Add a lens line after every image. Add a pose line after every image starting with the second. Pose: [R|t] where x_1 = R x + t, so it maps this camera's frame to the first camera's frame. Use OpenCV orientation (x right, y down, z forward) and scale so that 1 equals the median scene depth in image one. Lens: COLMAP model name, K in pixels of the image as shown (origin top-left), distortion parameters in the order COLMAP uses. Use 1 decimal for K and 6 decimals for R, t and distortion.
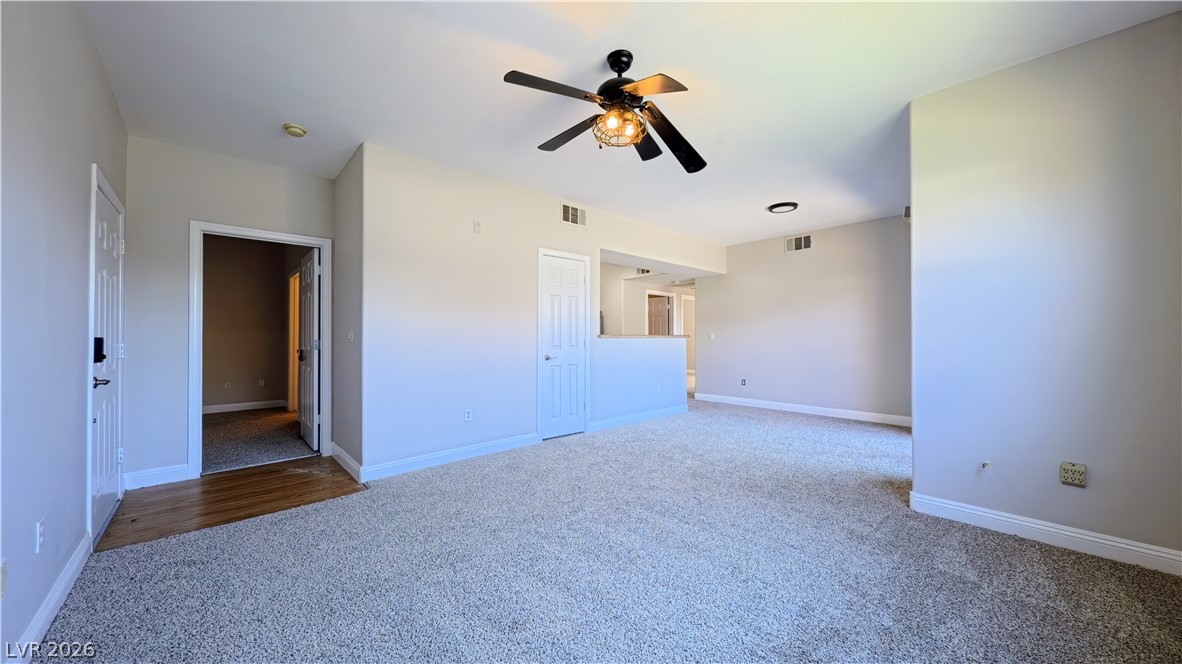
lens RADIAL K [[411.6, 0, 592.0], [0, 411.6, 333.4], [0, 0, 1]] dist [0.000421, -0.000423]
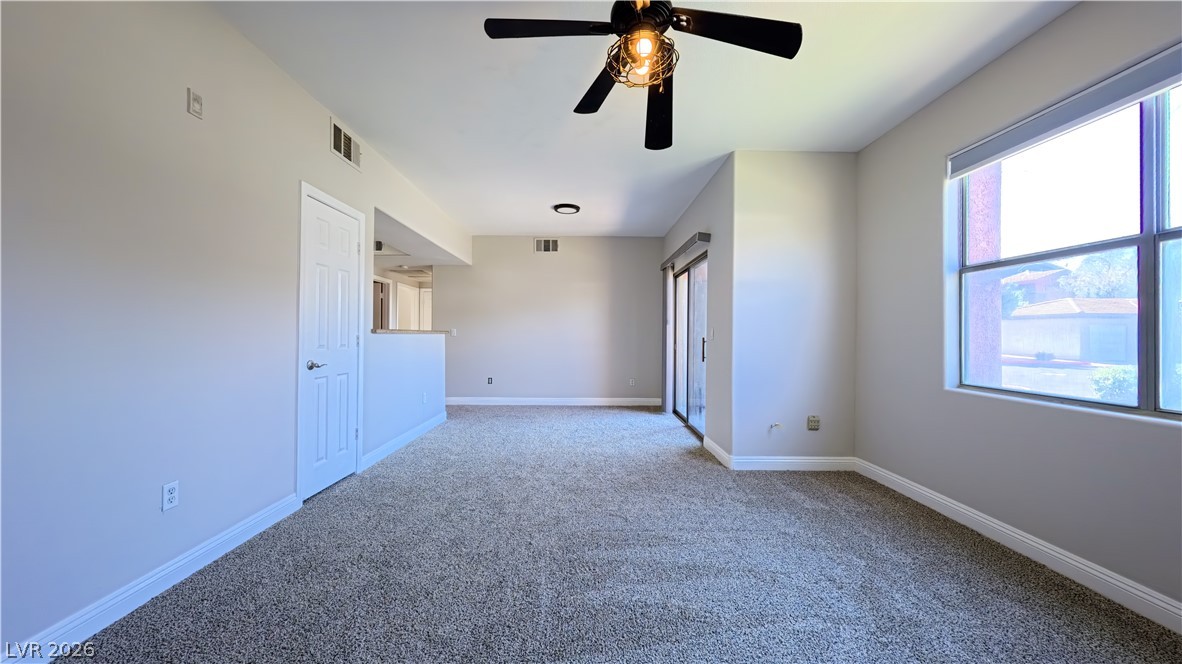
lens RADIAL K [[411.6, 0, 590.8], [0, 411.6, 334.7], [0, 0, 1]] dist [0.000421, -0.000423]
pose [[0.670218, 0.005221, 0.742146, -0.323462], [-0.014829, 0.999870, 0.006357, 0.003547], [-0.742016, -0.015265, 0.670208, 0.323421]]
